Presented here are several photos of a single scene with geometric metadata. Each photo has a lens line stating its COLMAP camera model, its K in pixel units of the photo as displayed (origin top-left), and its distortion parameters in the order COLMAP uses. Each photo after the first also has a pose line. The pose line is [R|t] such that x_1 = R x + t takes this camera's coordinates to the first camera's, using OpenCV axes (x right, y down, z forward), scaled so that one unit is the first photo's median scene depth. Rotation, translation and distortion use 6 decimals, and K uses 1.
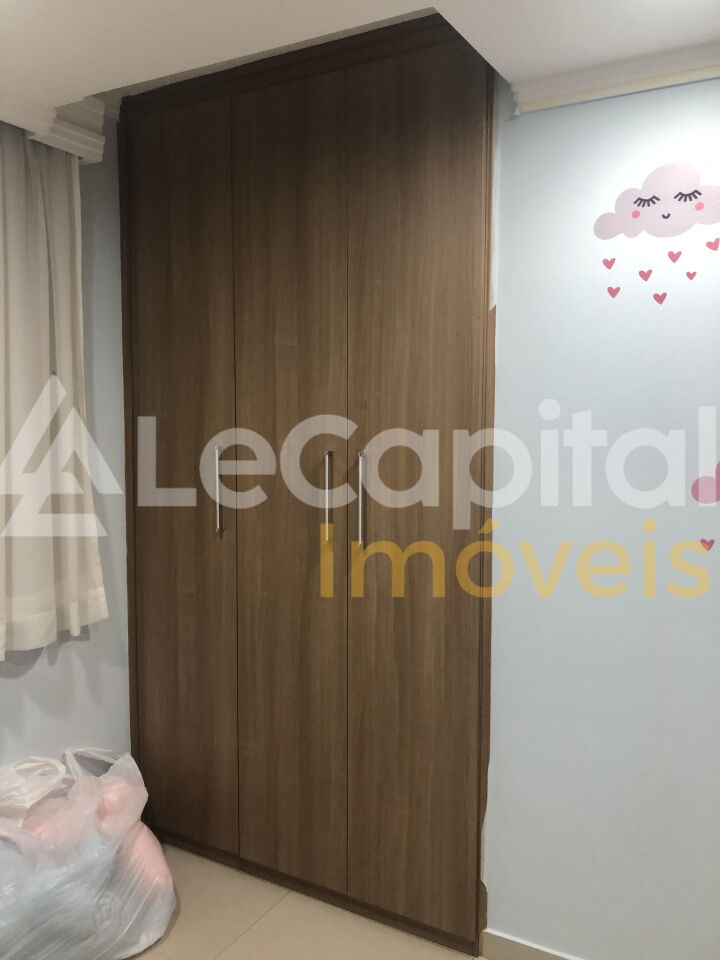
lens RADIAL K [[798.7, 0, 361.7], [0, 798.7, 475.5], [0, 0, 1]] dist [0.014018, 0.008515]
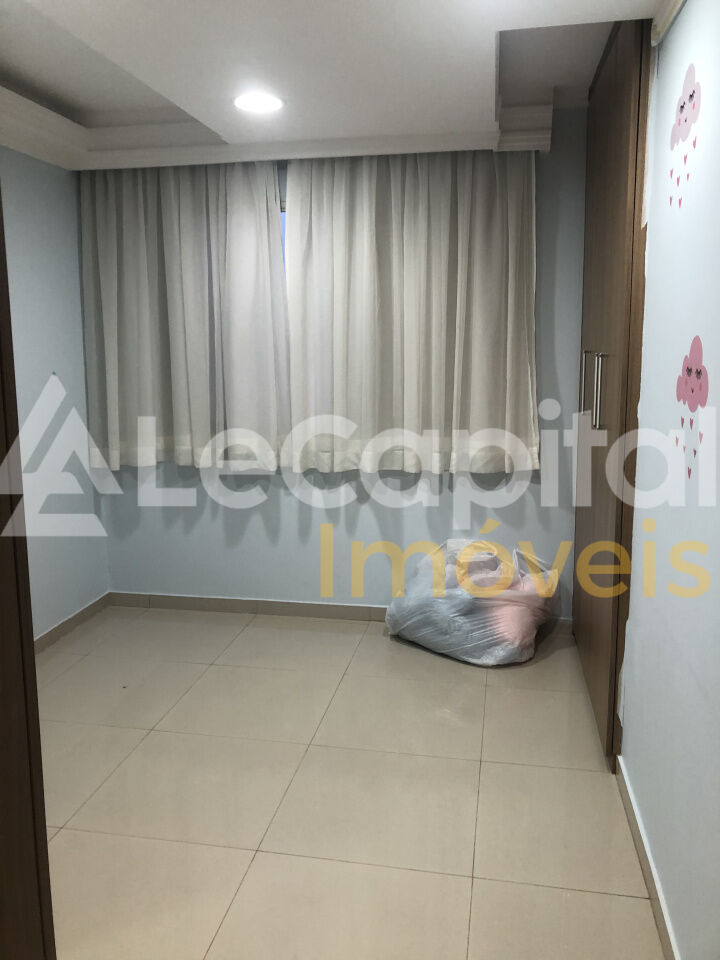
lens RADIAL K [[798.7, 0, 360.5], [0, 798.7, 480.5], [0, 0, 1]] dist [0.014018, 0.008515]
pose [[0.335793, 0.161697, -0.927953, 1.128753], [-0.076982, 0.986571, 0.144054, 0.015703], [0.938785, 0.023064, 0.343731, 0.227834]]
